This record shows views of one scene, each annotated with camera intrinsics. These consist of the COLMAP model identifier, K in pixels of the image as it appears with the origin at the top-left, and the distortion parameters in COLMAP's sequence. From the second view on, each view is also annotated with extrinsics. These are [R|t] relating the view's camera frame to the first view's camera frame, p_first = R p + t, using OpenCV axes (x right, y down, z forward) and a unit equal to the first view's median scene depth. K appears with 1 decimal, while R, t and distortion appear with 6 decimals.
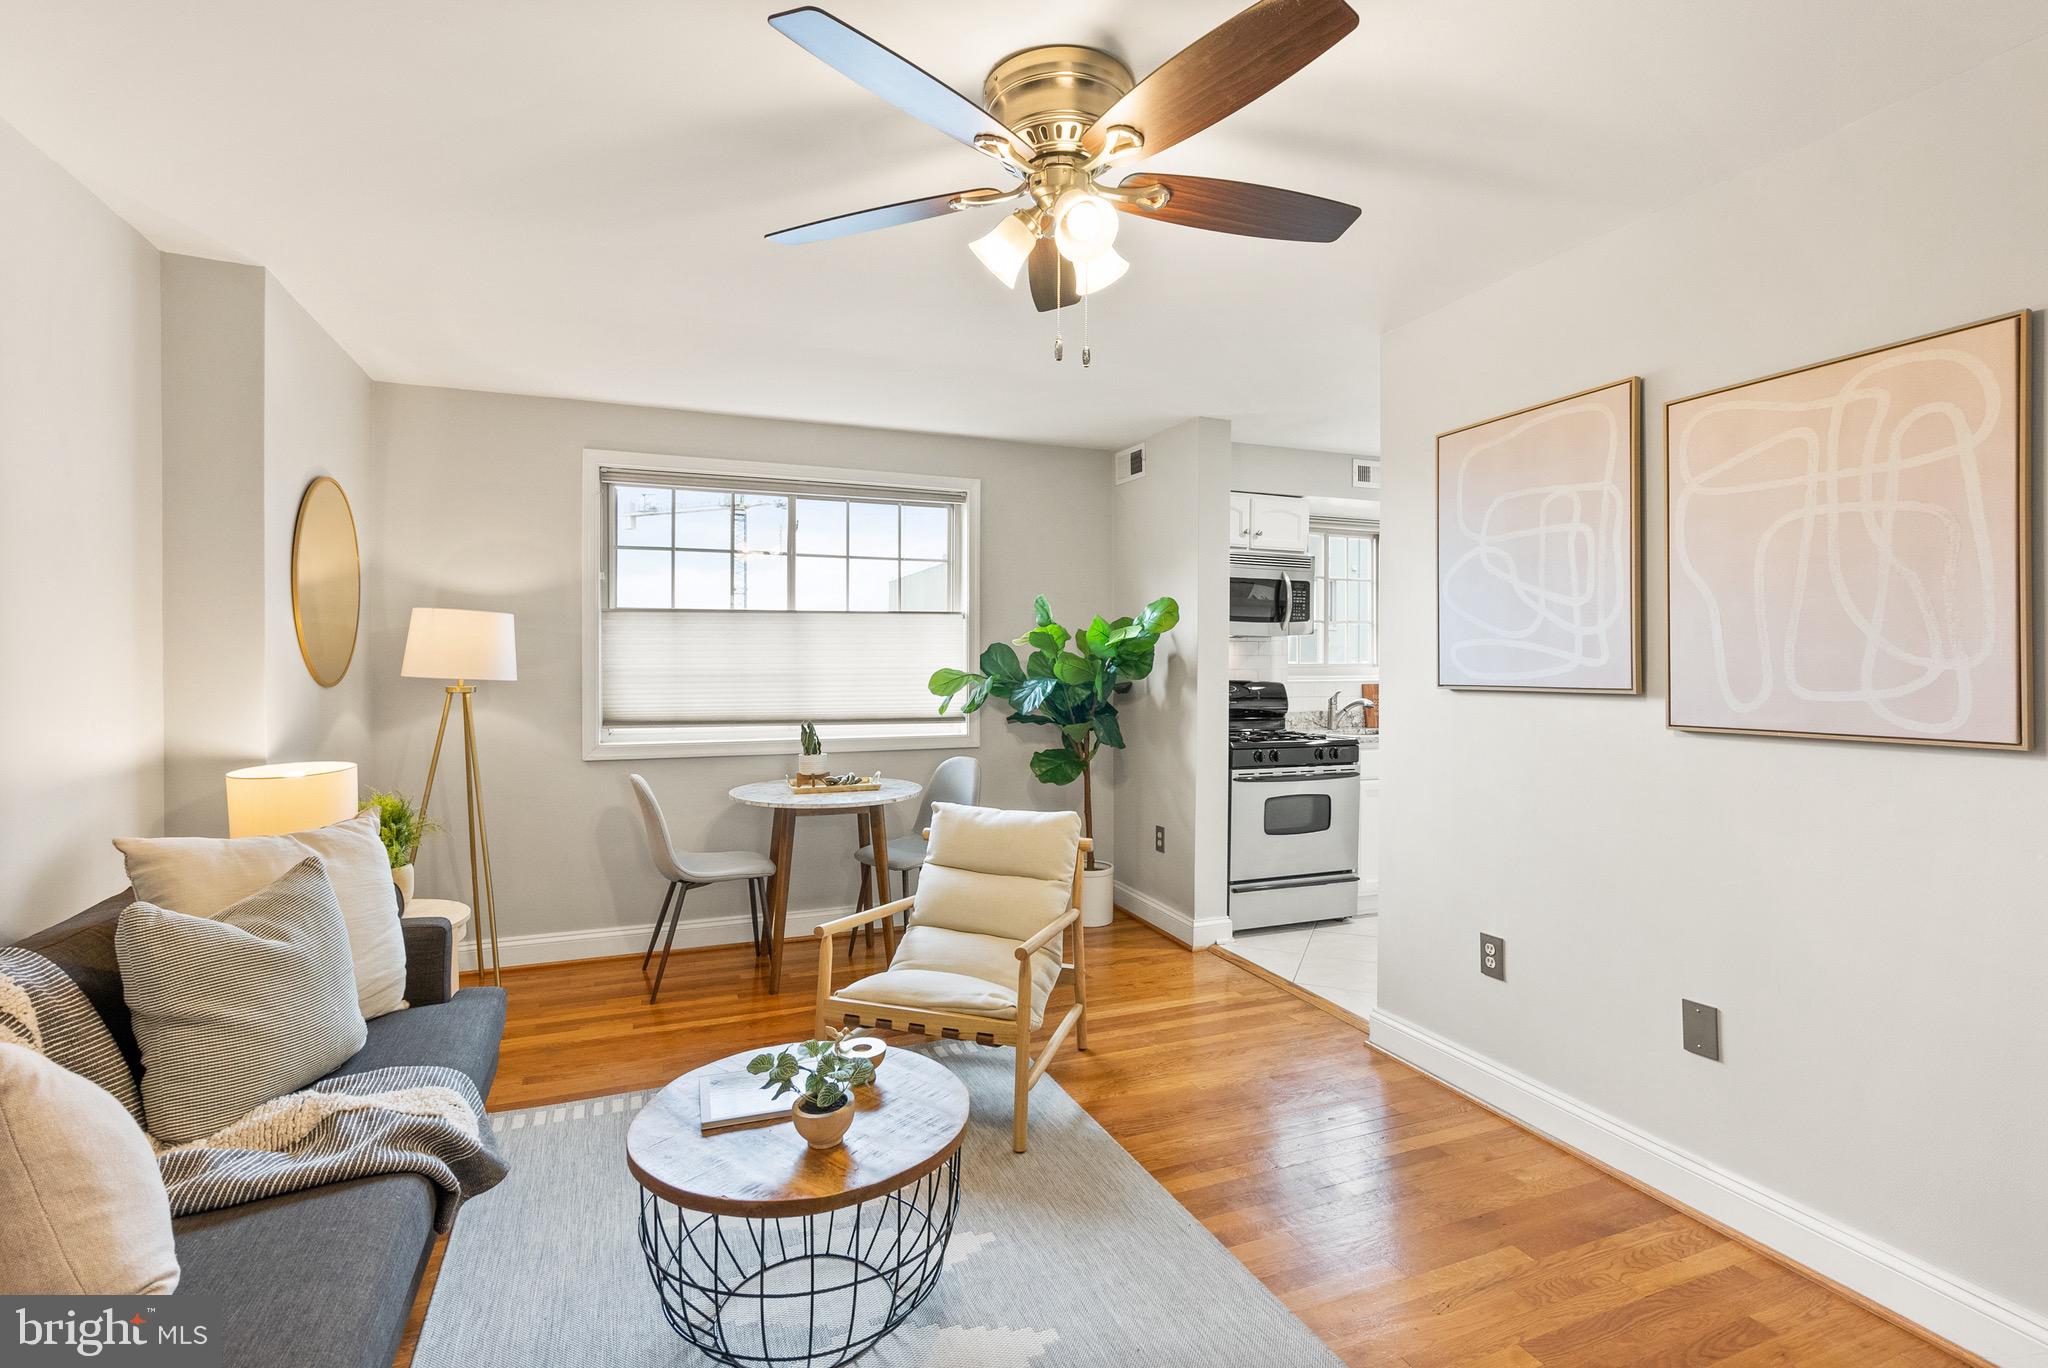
lens RADIAL K [[949.4, 0, 1032.6], [0, 949.4, 675.2], [0, 0, 1]] dist [-0.007340, 0.003578]
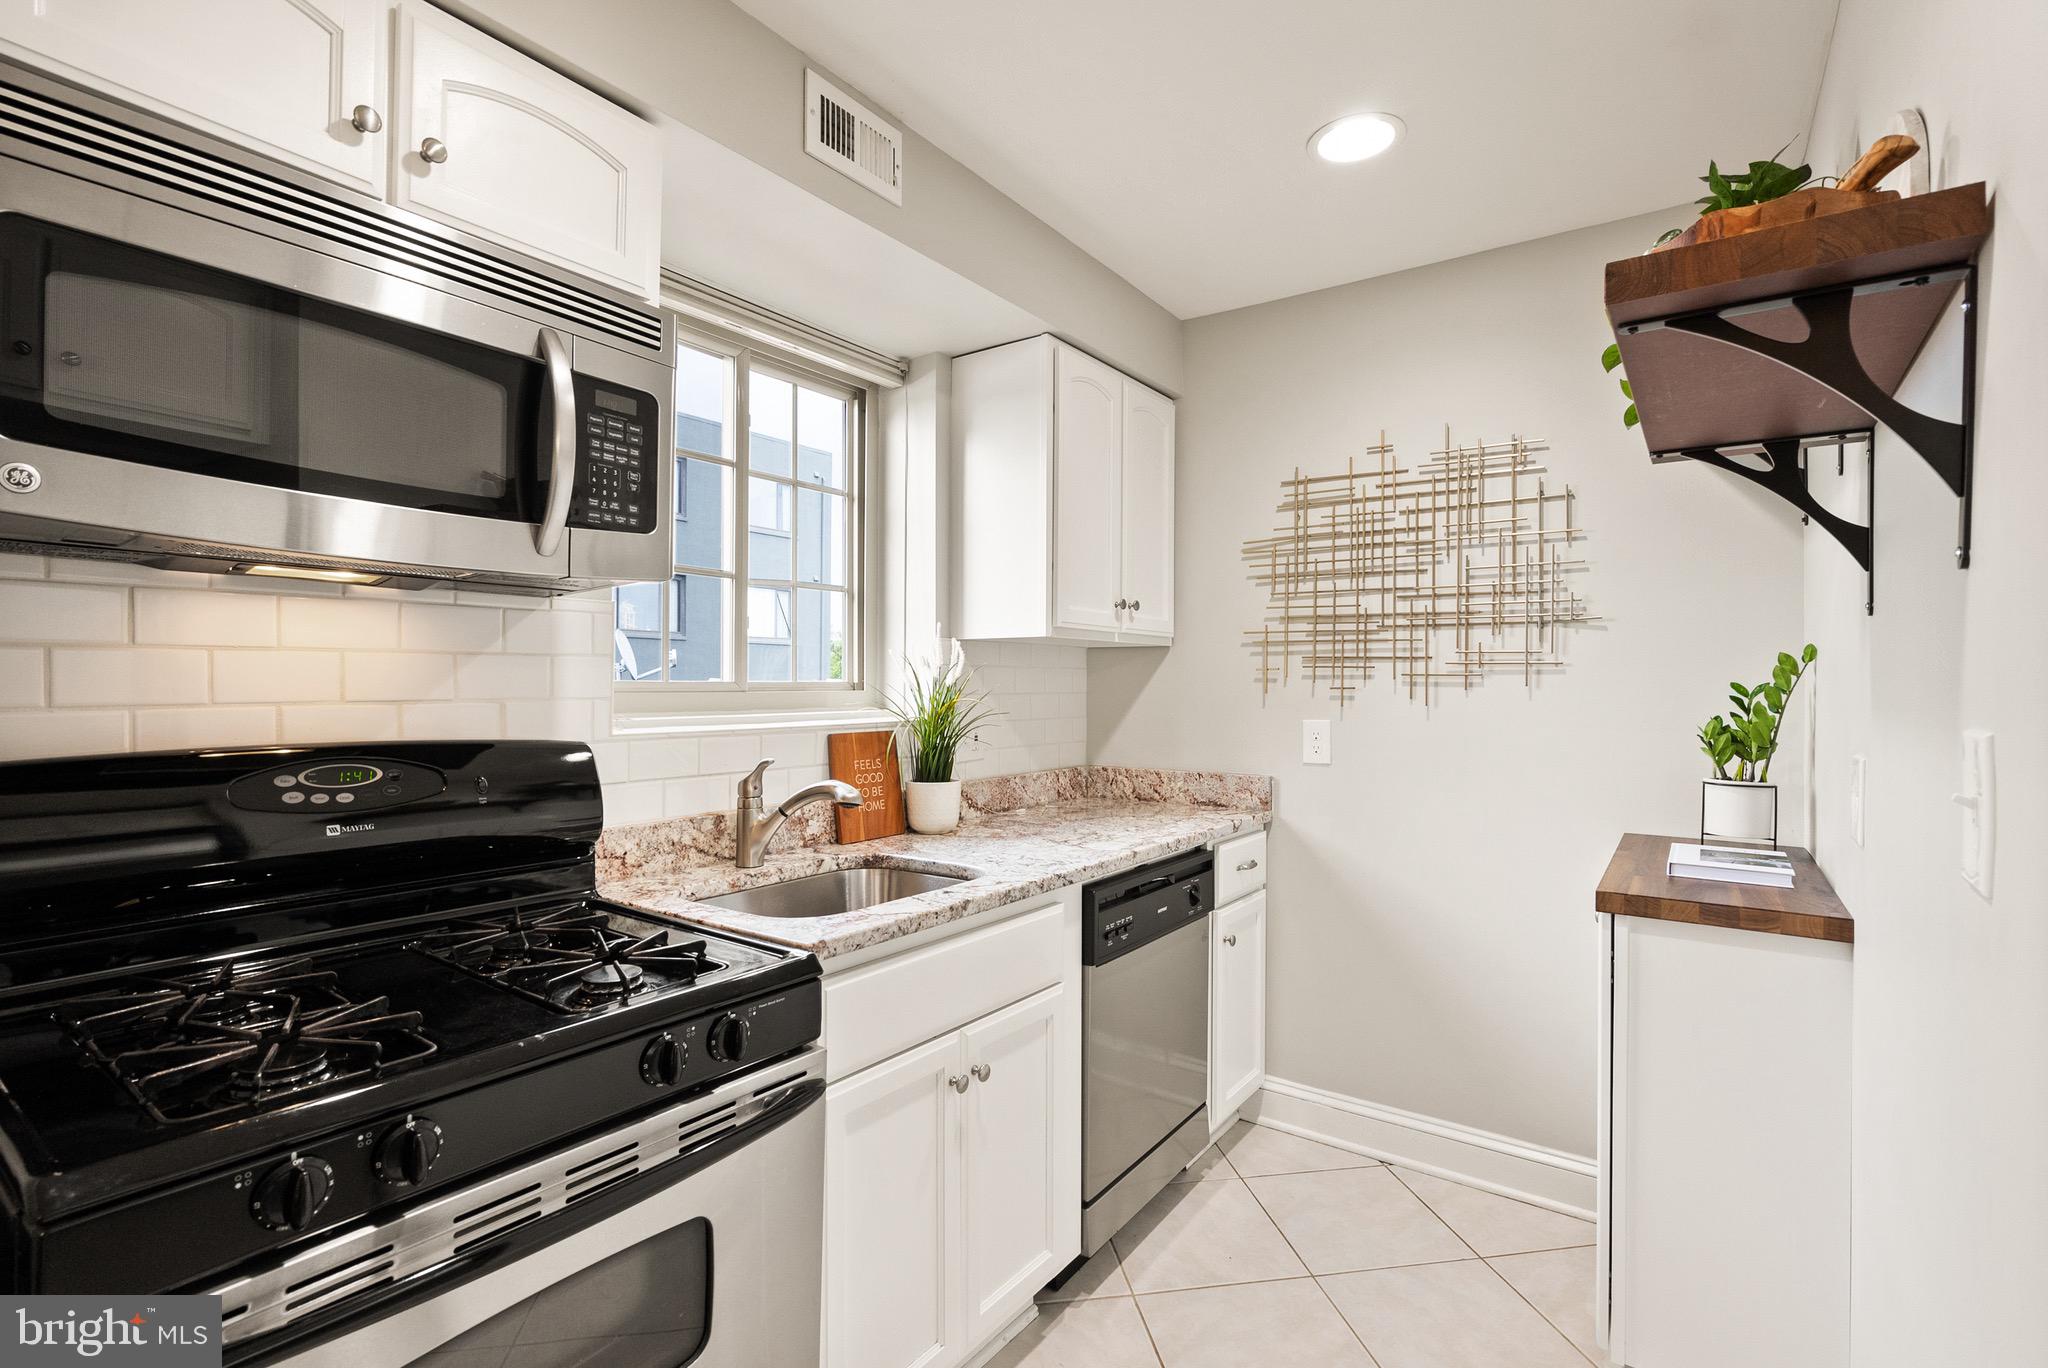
lens RADIAL K [[949.4, 0, 1021.3], [0, 949.4, 685.7], [0, 0, 1]] dist [-0.007340, 0.003578]
pose [[0.854762, 0.002168, 0.519015, 0.301973], [0.002591, 0.999961, -0.008443, -0.010223], [-0.519013, 0.008562, 0.854723, 0.886188]]
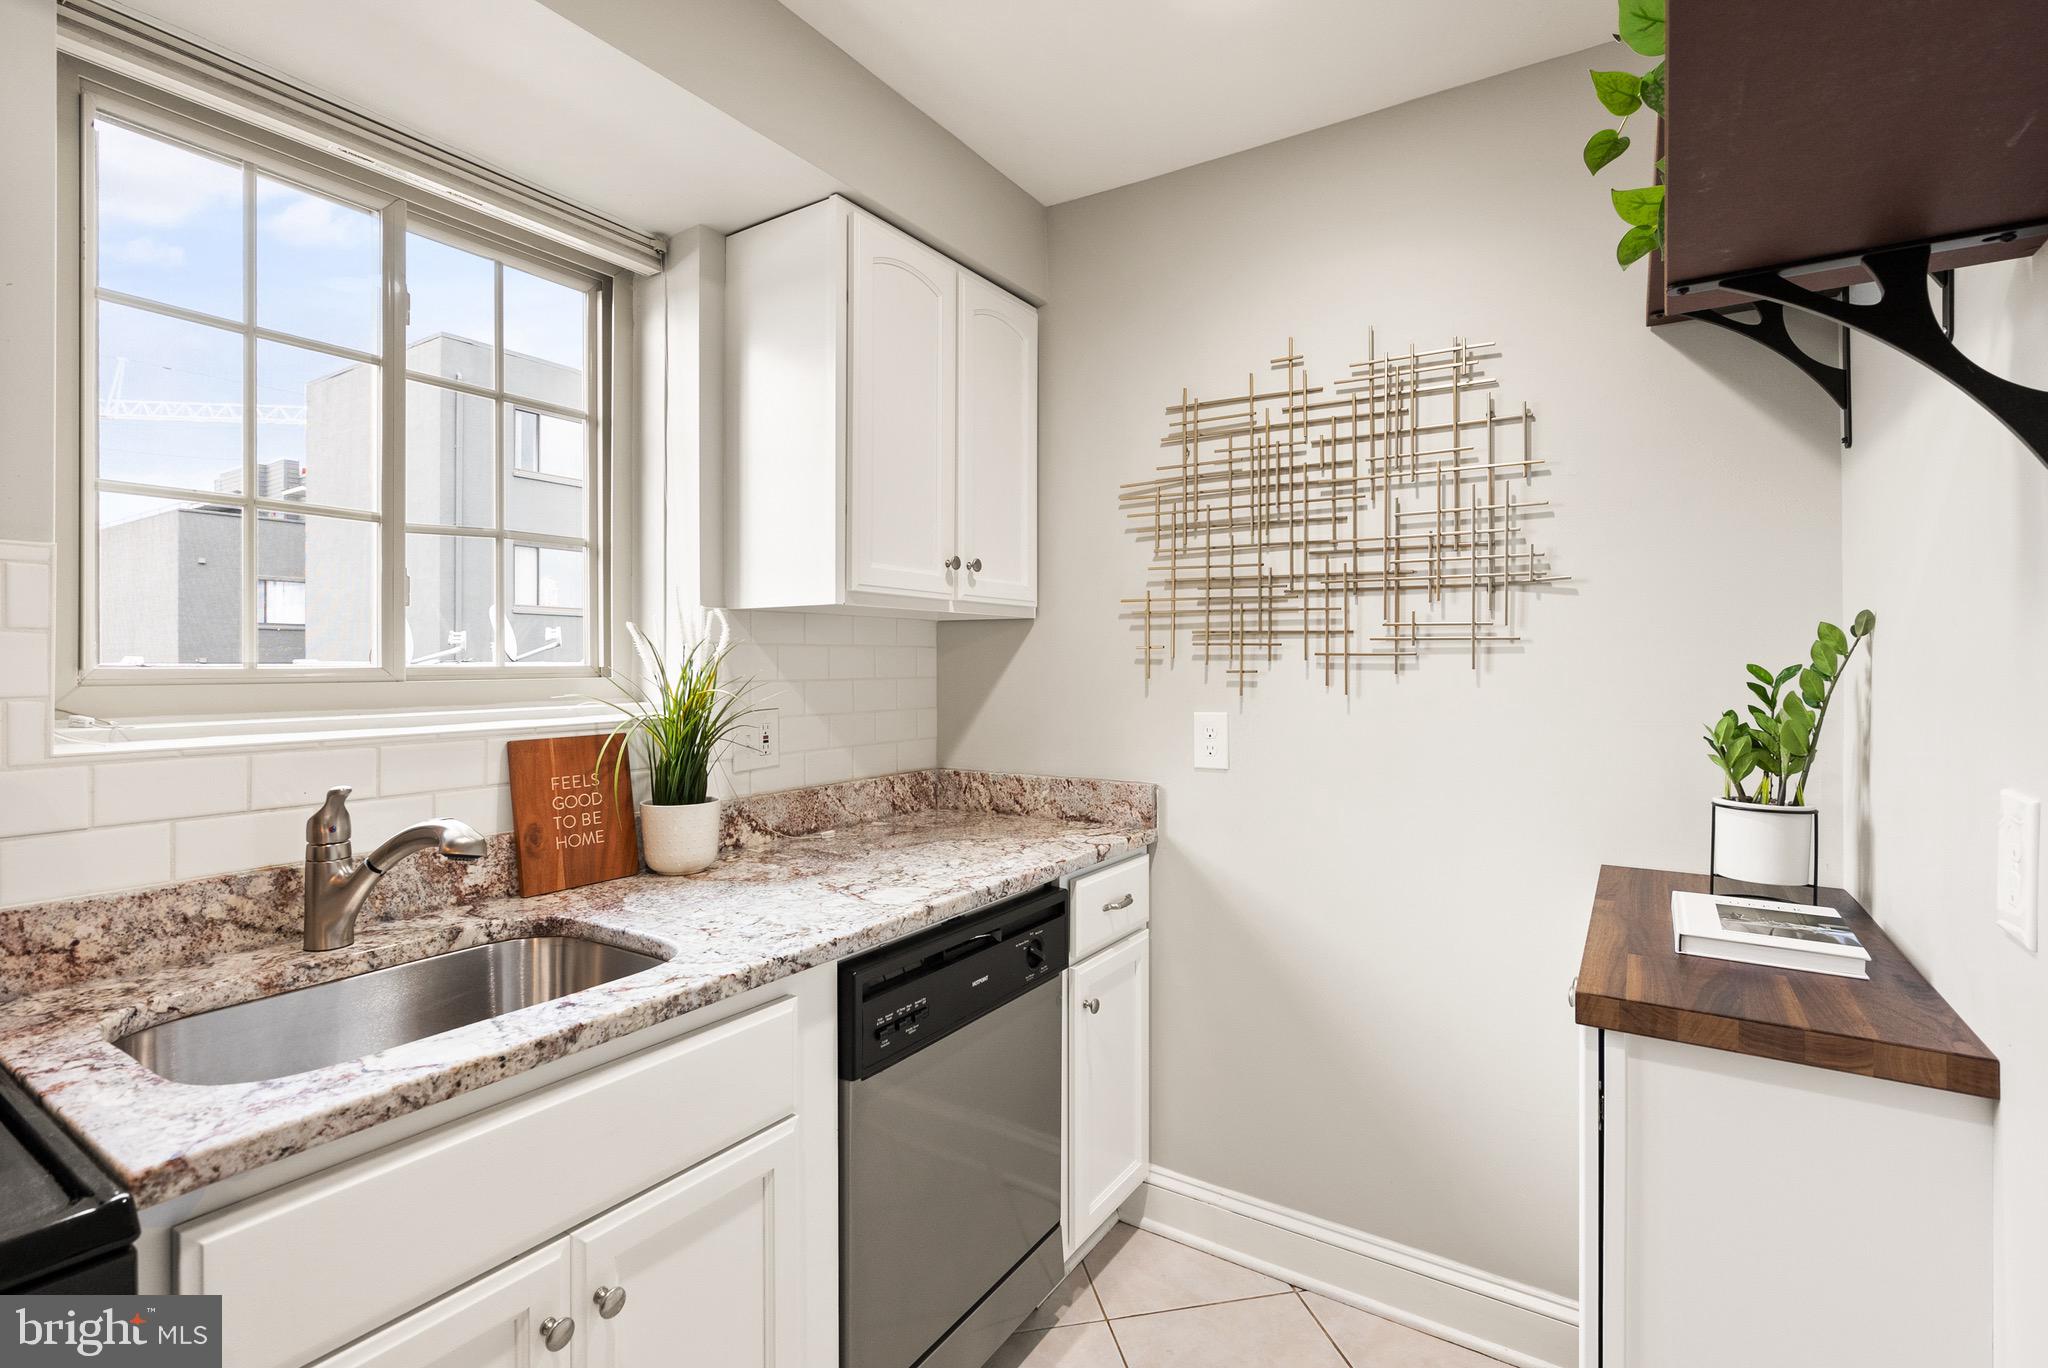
lens RADIAL K [[949.4, 0, 1023.6], [0, 949.4, 664.8], [0, 0, 1]] dist [-0.007340, 0.003578]
pose [[0.831887, -0.001798, 0.554942, 0.456366], [0.006701, 0.999954, -0.006805, -0.014578], [-0.554904, 0.009379, 0.831861, 0.975133]]
